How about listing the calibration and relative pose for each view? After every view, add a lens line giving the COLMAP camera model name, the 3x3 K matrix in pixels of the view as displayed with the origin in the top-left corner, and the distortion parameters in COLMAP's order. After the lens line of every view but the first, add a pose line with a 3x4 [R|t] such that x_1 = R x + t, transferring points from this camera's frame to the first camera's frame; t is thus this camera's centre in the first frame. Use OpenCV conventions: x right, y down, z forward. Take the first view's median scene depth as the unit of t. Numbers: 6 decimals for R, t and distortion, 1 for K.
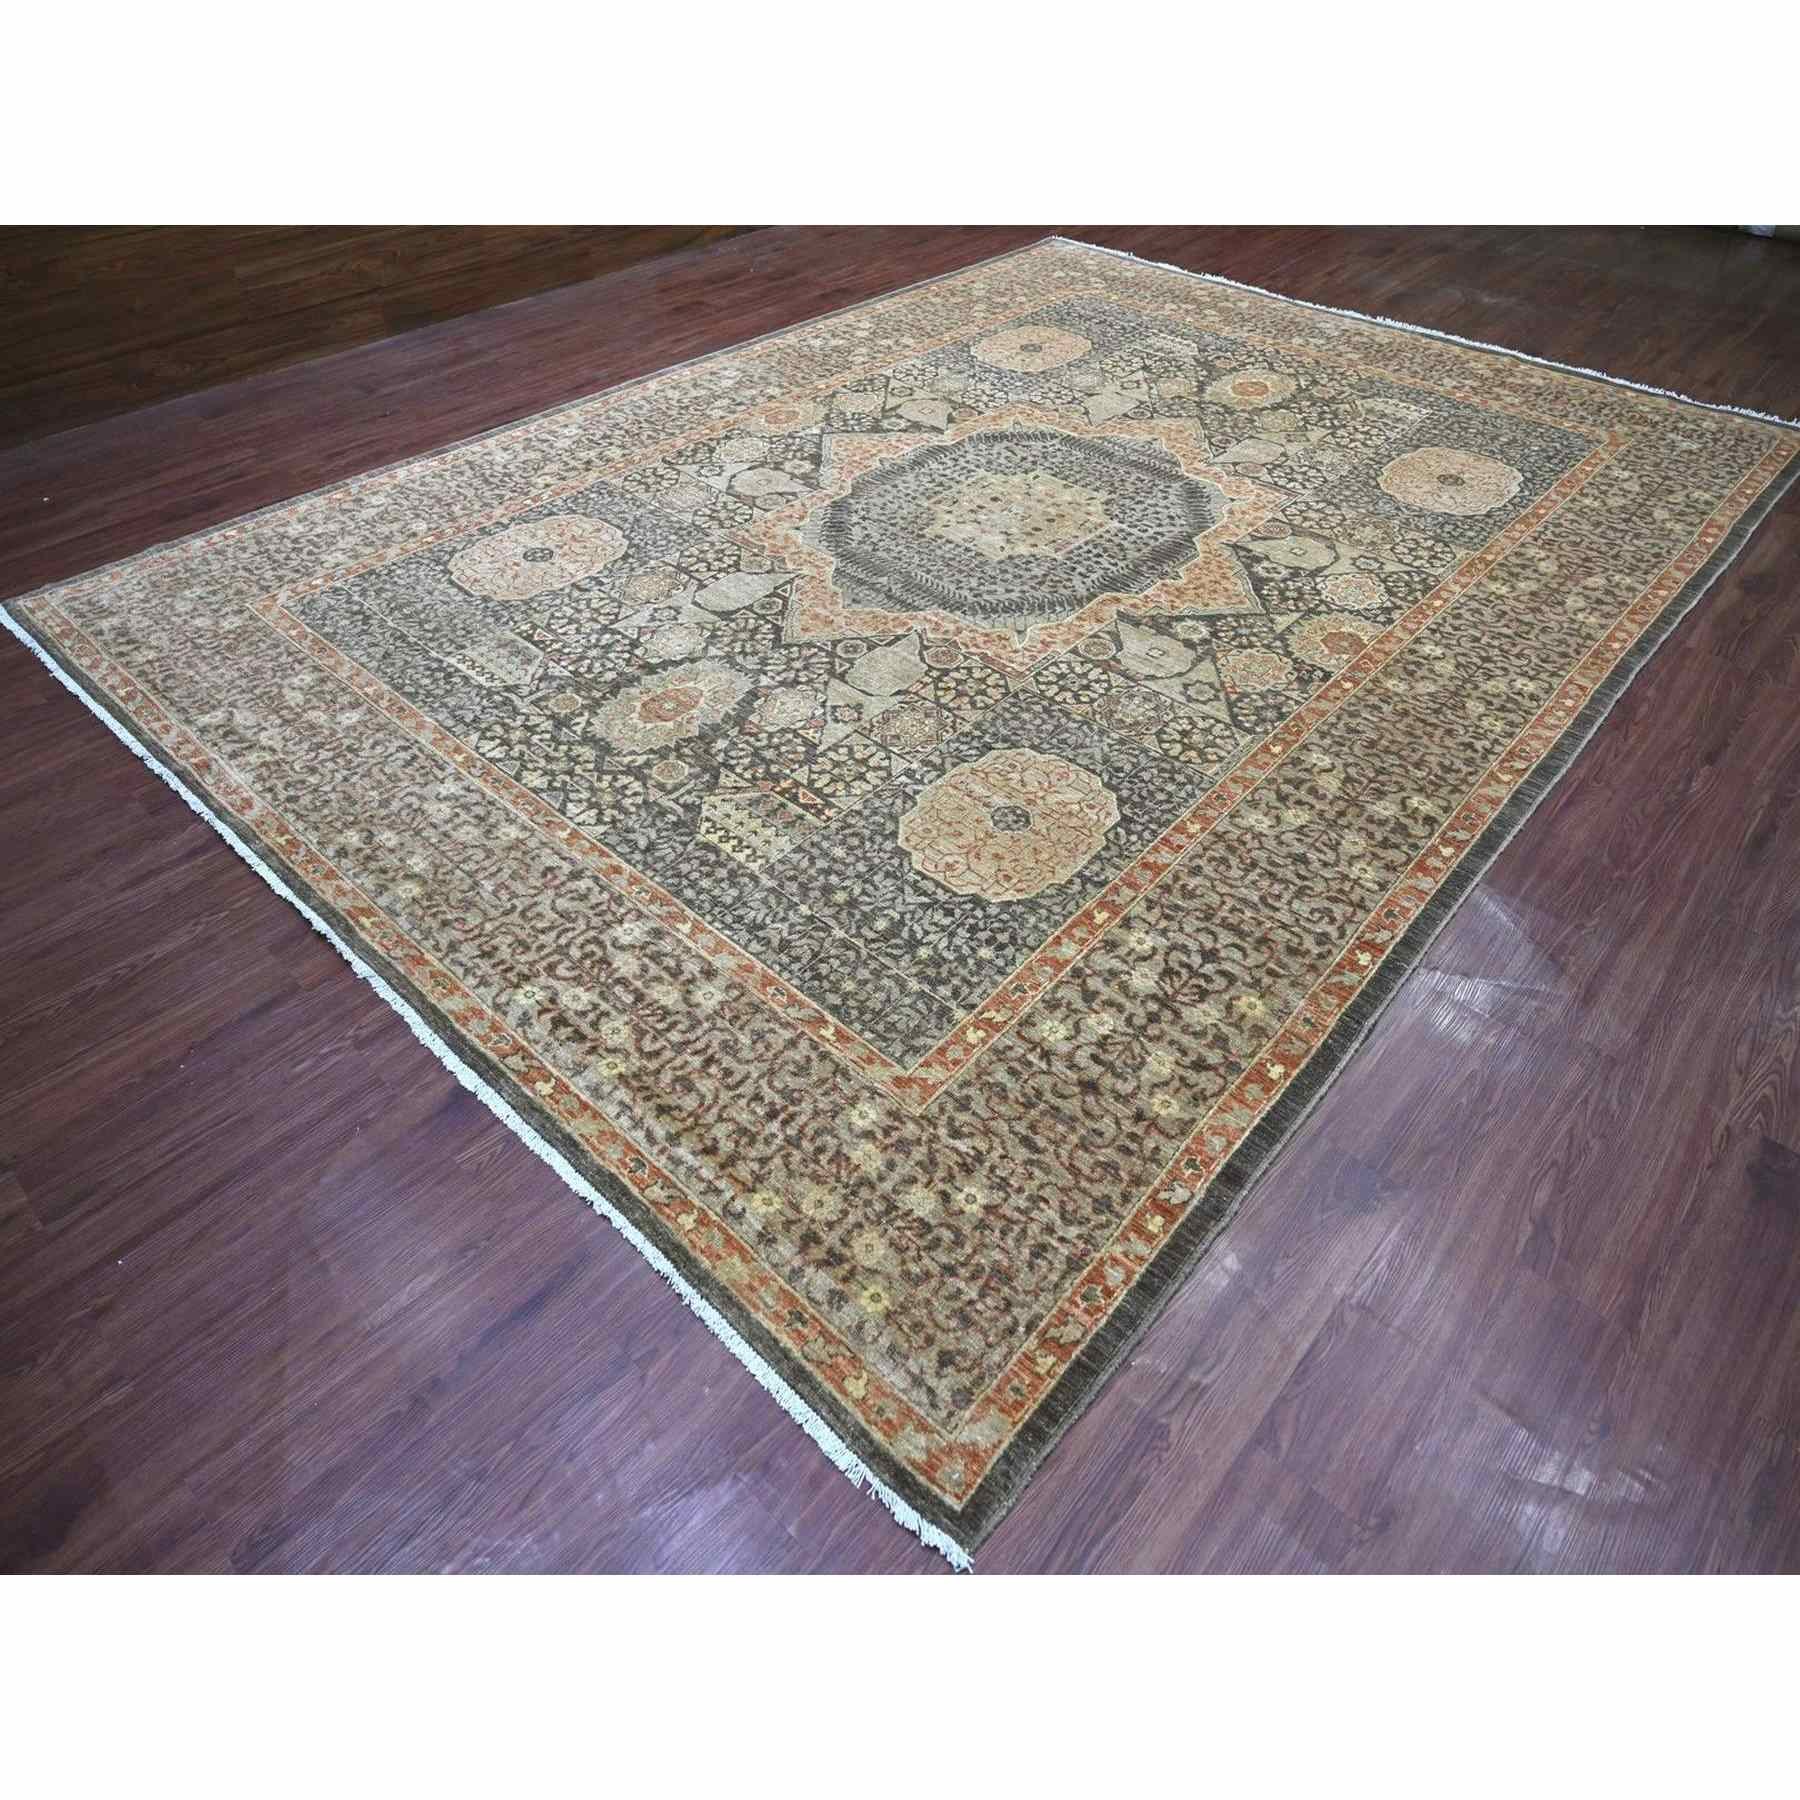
lens RADIAL K [[1124.8, 0, 860.1], [0, 1124.8, 901.0], [0, 0, 1]] dist [-0.008699, 0.002040]
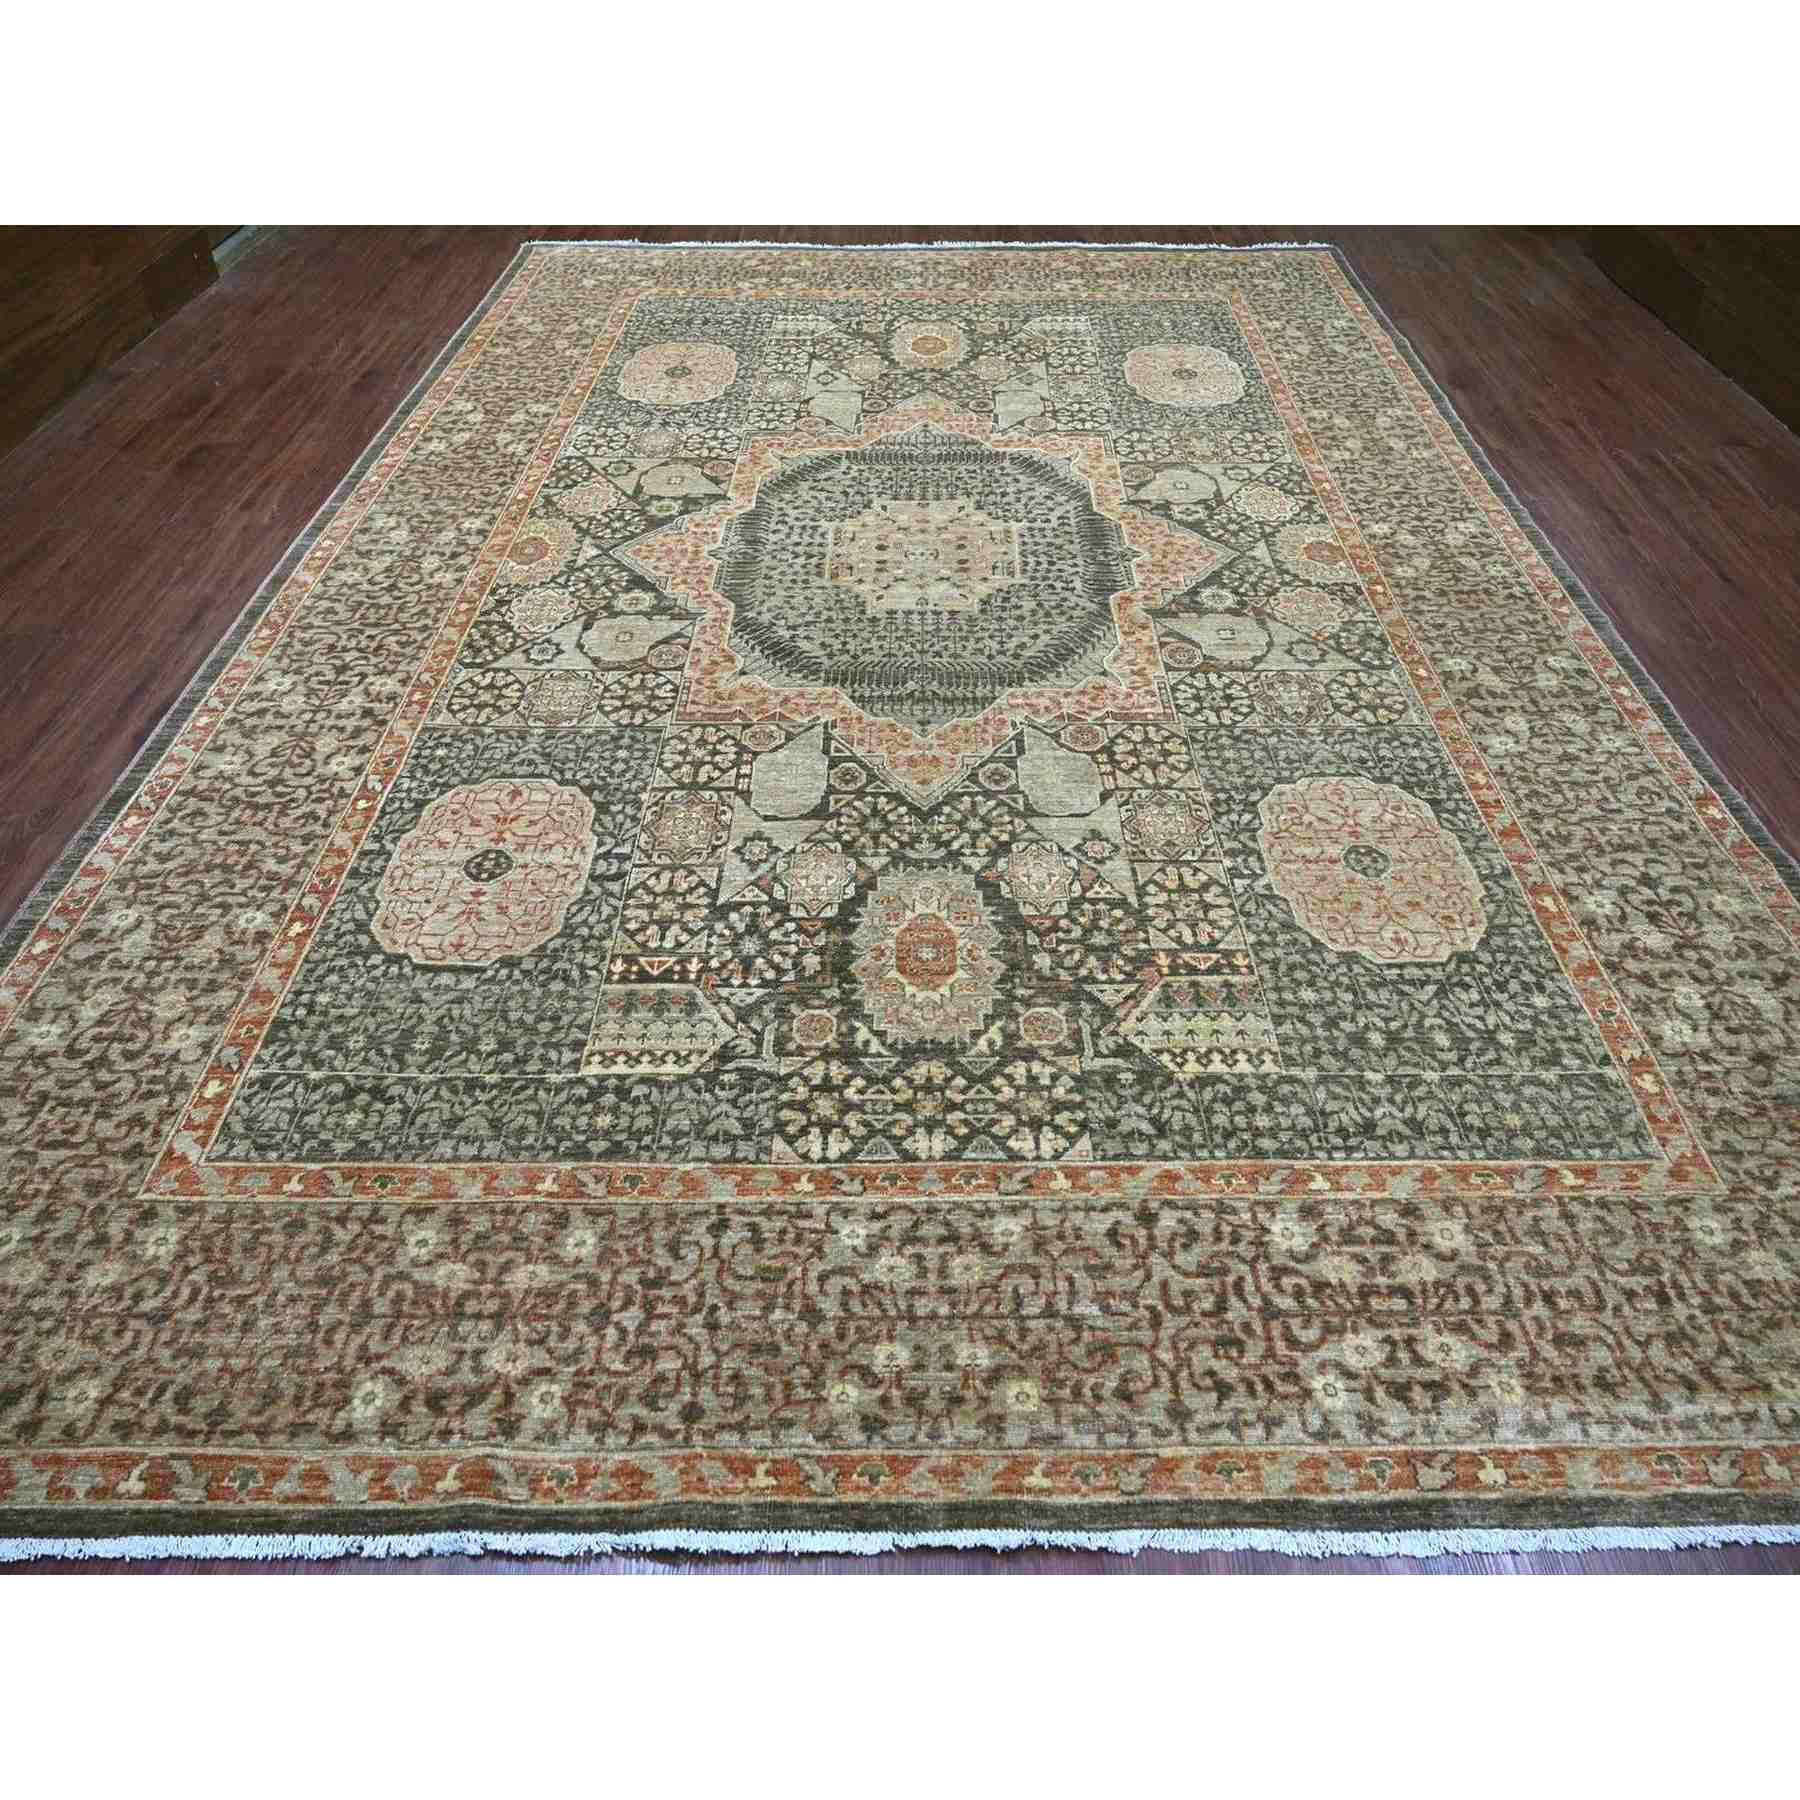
lens RADIAL K [[1124.8, 0, 860.1], [0, 1124.8, 901.0], [0, 0, 1]] dist [-0.008699, 0.002040]
pose [[0.729704, -0.502583, 0.463619, -0.497011], [0.485058, 0.858375, 0.167067, -0.327851], [-0.481924, 0.102973, 0.870141, 0.346489]]
